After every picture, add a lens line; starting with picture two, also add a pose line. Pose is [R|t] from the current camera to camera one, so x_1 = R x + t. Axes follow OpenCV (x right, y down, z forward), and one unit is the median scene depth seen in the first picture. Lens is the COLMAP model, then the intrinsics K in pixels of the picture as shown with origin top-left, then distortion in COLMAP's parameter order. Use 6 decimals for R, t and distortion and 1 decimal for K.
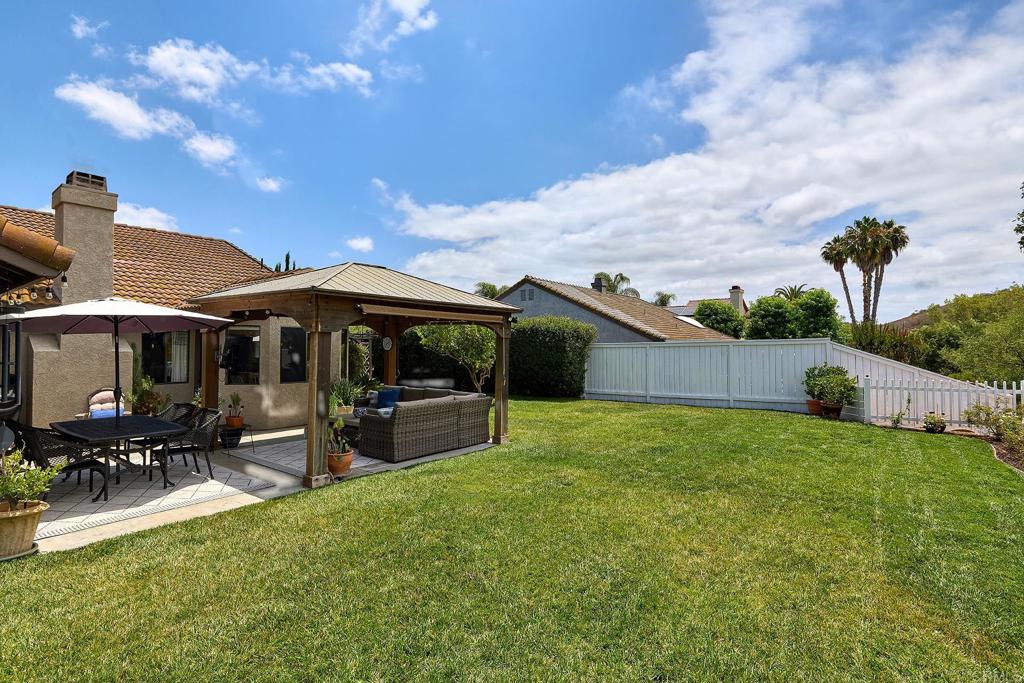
lens RADIAL K [[509.1, 0, 514.7], [0, 509.1, 335.1], [0, 0, 1]] dist [-0.000818, 0.000085]
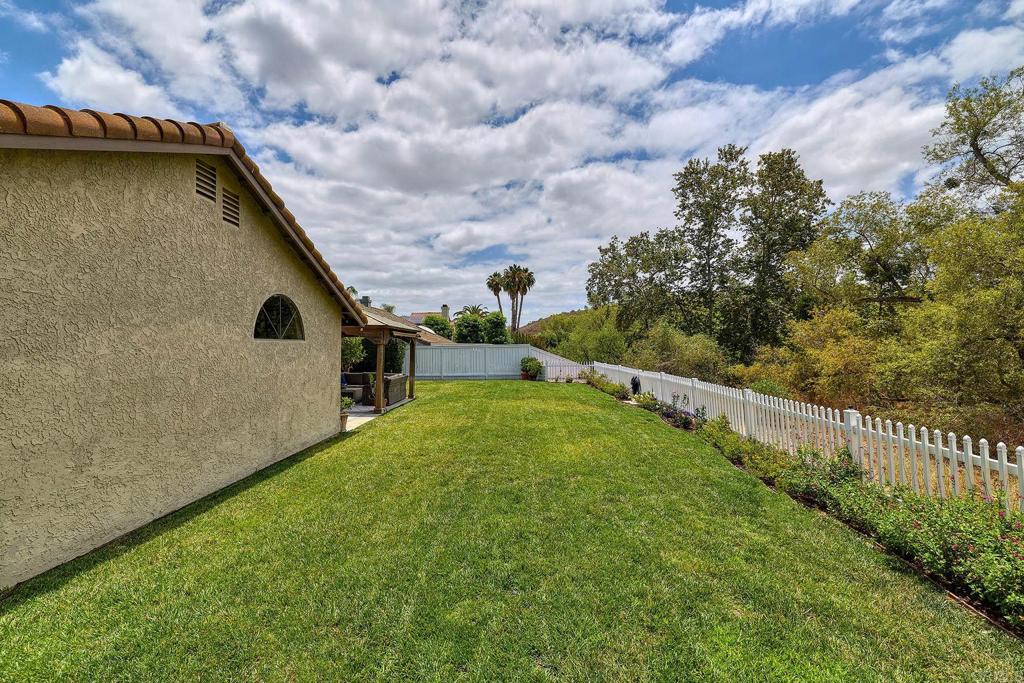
lens RADIAL K [[452.3, 0, 512.0], [0, 452.3, 341.5], [0, 0, 1]] dist [0.002756, 0.000363]
pose [[0.800522, -0.002103, 0.599300, -0.134912], [-0.006392, 0.999907, 0.012047, -0.005539], [-0.599269, -0.013475, 0.800434, -0.109165]]
